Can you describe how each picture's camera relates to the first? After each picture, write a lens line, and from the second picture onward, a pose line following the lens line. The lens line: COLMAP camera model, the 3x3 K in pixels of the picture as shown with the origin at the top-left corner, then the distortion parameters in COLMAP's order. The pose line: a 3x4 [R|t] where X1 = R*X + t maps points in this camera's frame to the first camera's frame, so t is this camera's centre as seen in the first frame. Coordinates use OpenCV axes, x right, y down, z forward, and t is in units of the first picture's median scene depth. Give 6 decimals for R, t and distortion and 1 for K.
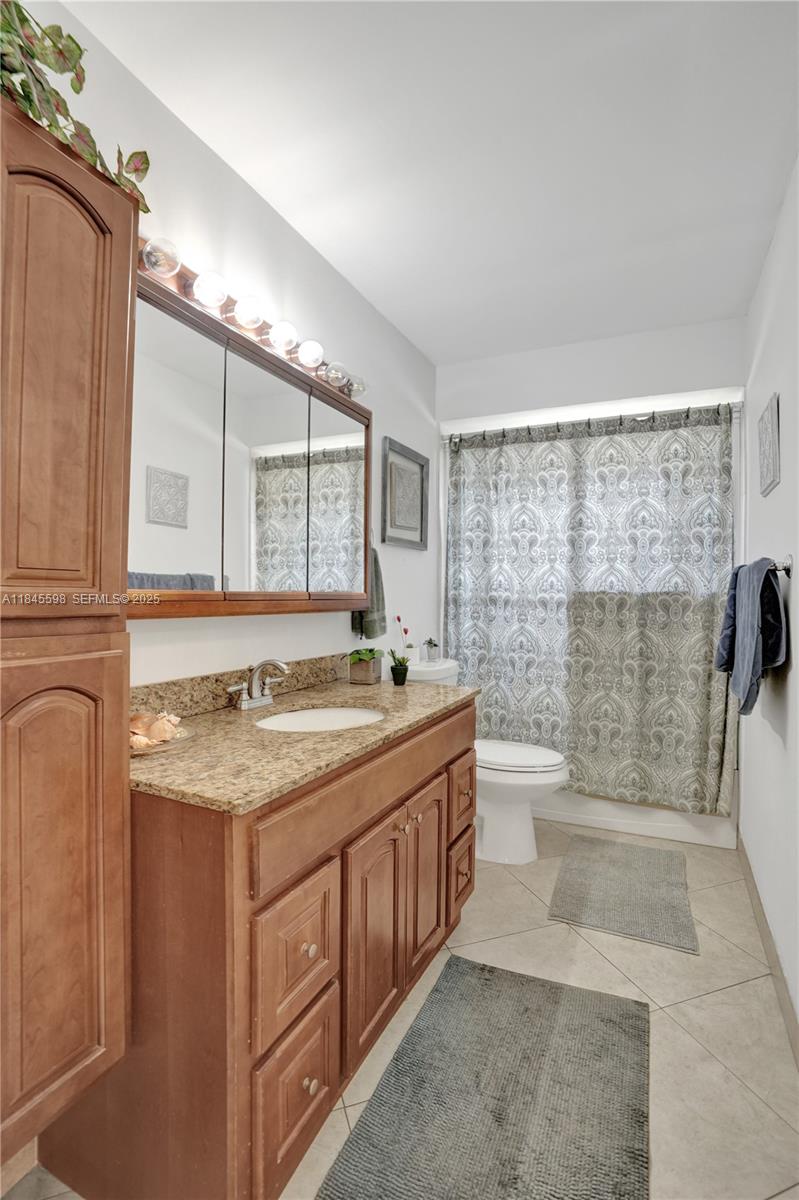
lens RADIAL K [[568.4, 0, 394.8], [0, 568.4, 607.9], [0, 0, 1]] dist [-0.041476, 0.024711]
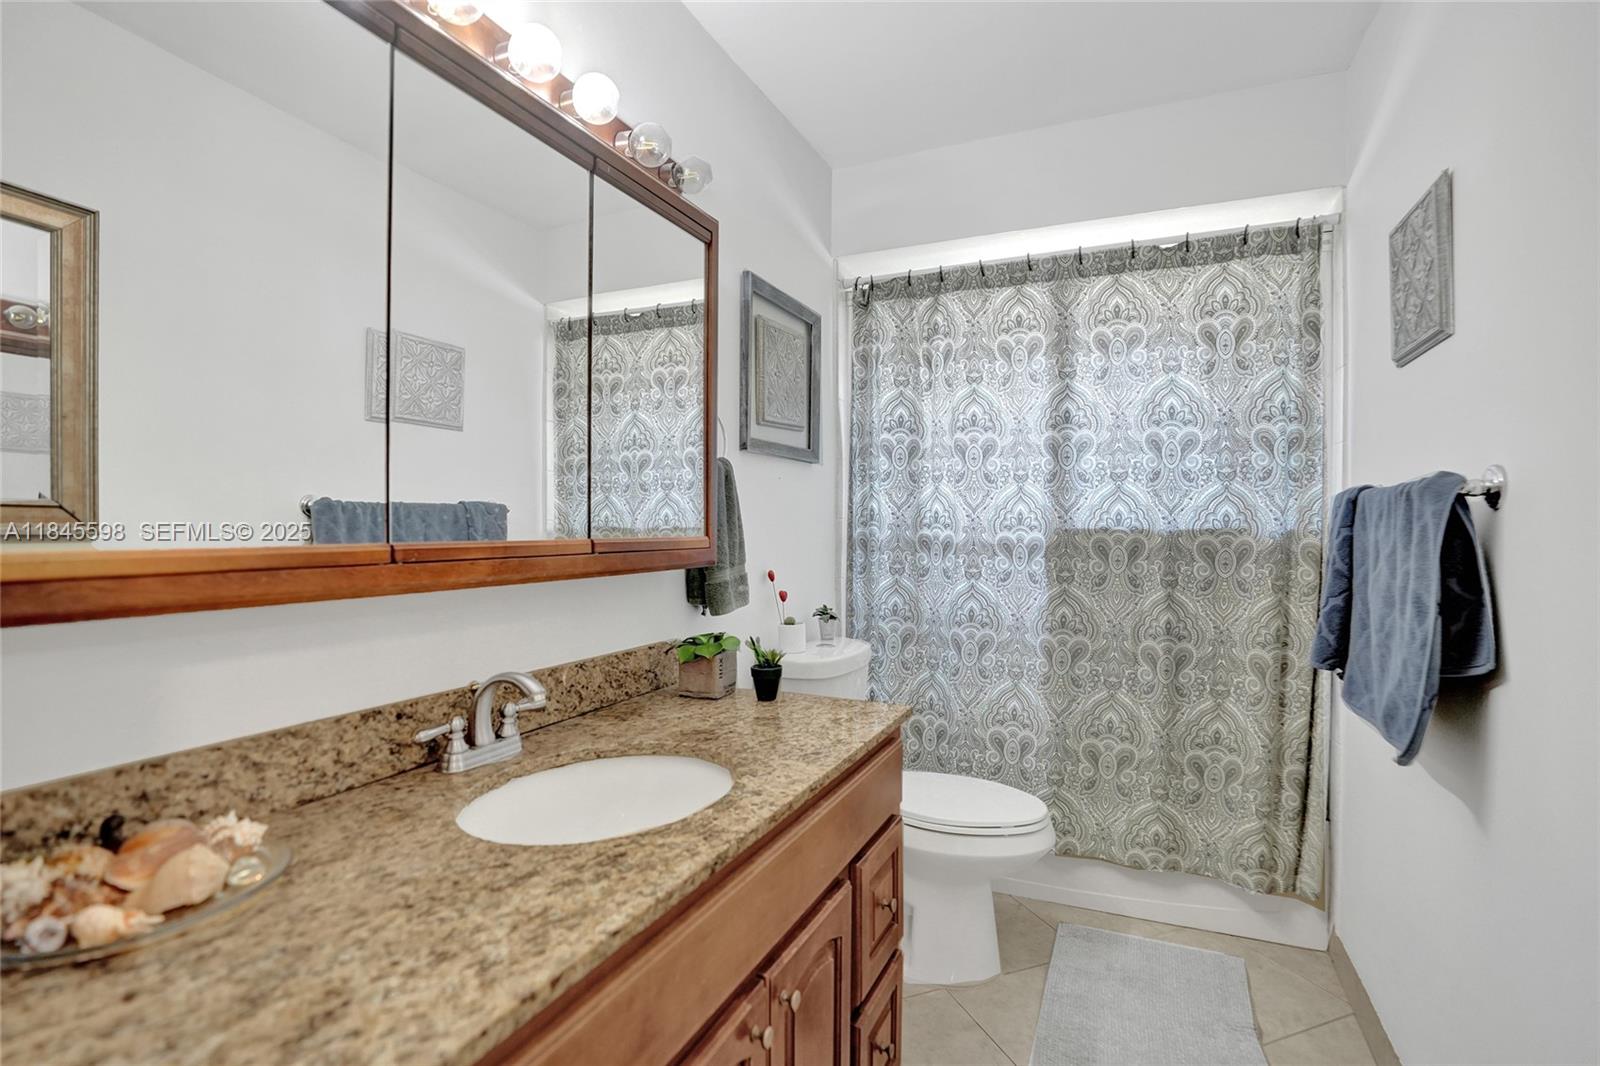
lens RADIAL K [[757.9, 0, 797.8], [0, 757.9, 543.2], [0, 0, 1]] dist [-0.041476, 0.024711]
pose [[0.999812, -0.005232, 0.018671, 0.020916], [0.005219, 0.999986, 0.000733, -0.016603], [-0.018675, -0.000636, 0.999825, 0.199525]]
